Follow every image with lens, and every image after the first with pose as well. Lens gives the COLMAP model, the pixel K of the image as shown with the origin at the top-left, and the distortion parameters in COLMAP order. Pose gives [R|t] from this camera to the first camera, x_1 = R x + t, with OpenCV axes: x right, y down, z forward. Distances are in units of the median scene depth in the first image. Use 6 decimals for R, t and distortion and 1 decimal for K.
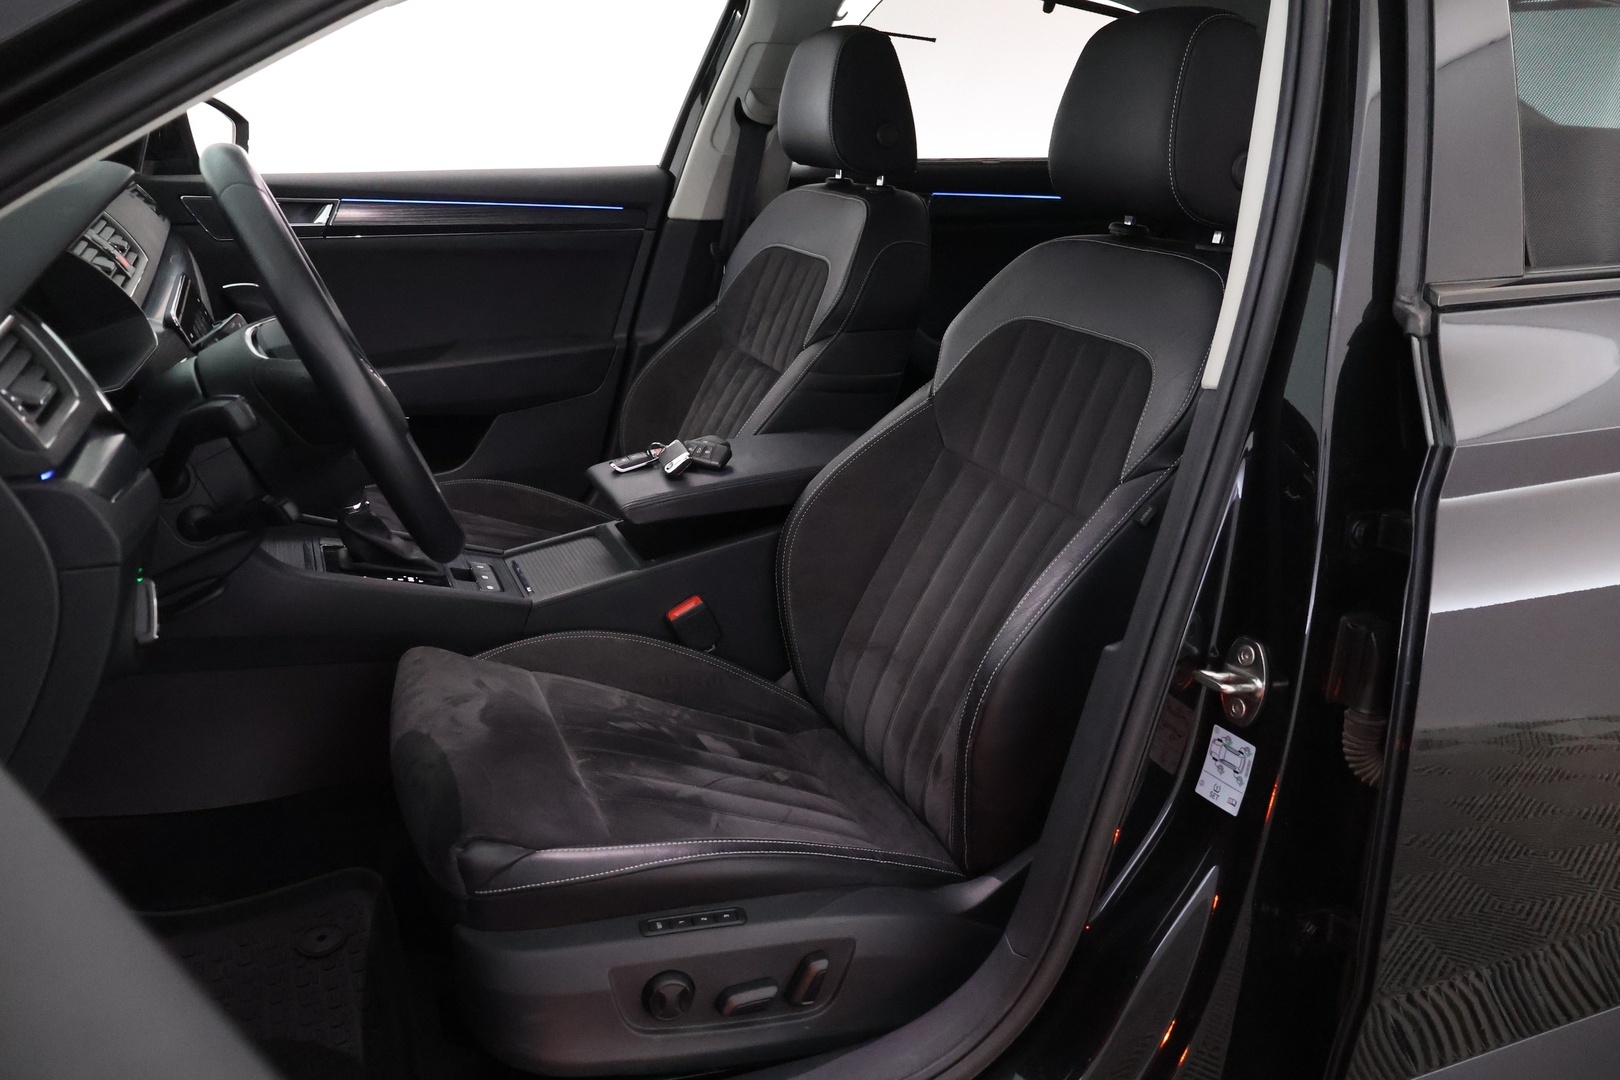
lens RADIAL K [[1333.1, 0, 810.0], [0, 1333.1, 540.0], [0, 0, 1]] dist [0.011049, 0.004327]
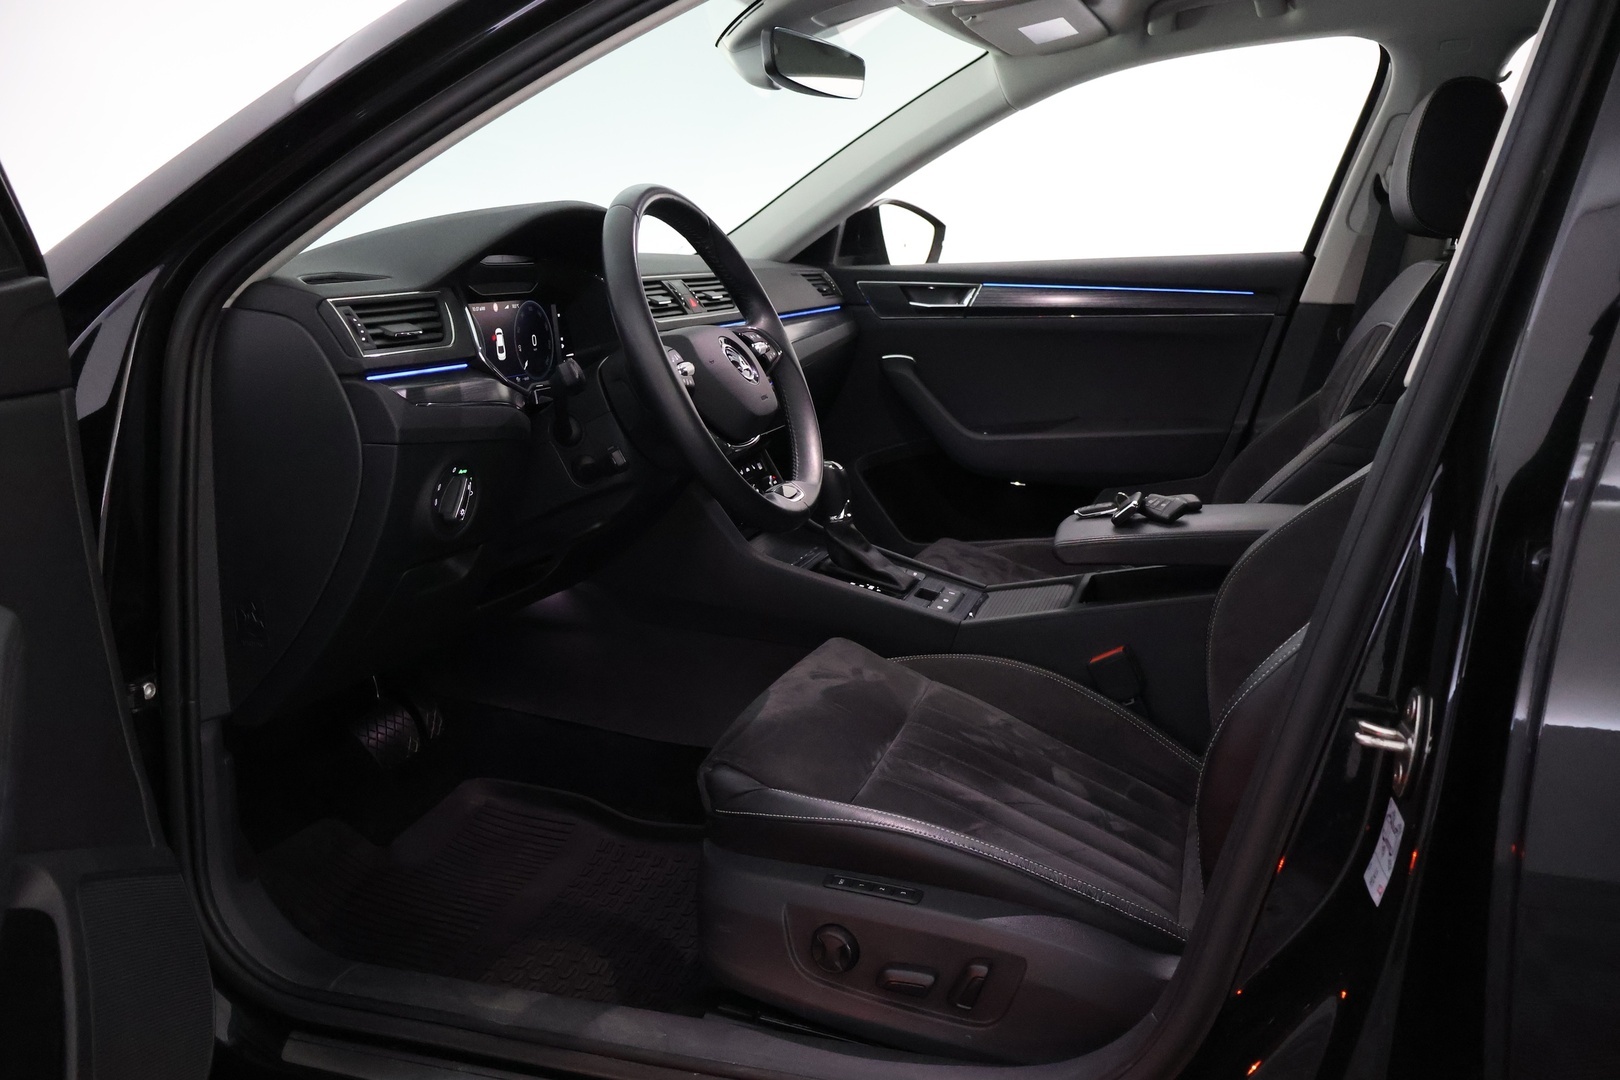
lens RADIAL K [[1332.5, 0, 810.0], [0, 1332.5, 540.0], [0, 0, 1]] dist [0.001819, 0.013078]
pose [[0.783418, 0.099670, -0.613451, 0.345336], [-0.167342, 0.984432, -0.053762, 0.059492], [0.598543, 0.144774, 0.787901, 0.081671]]
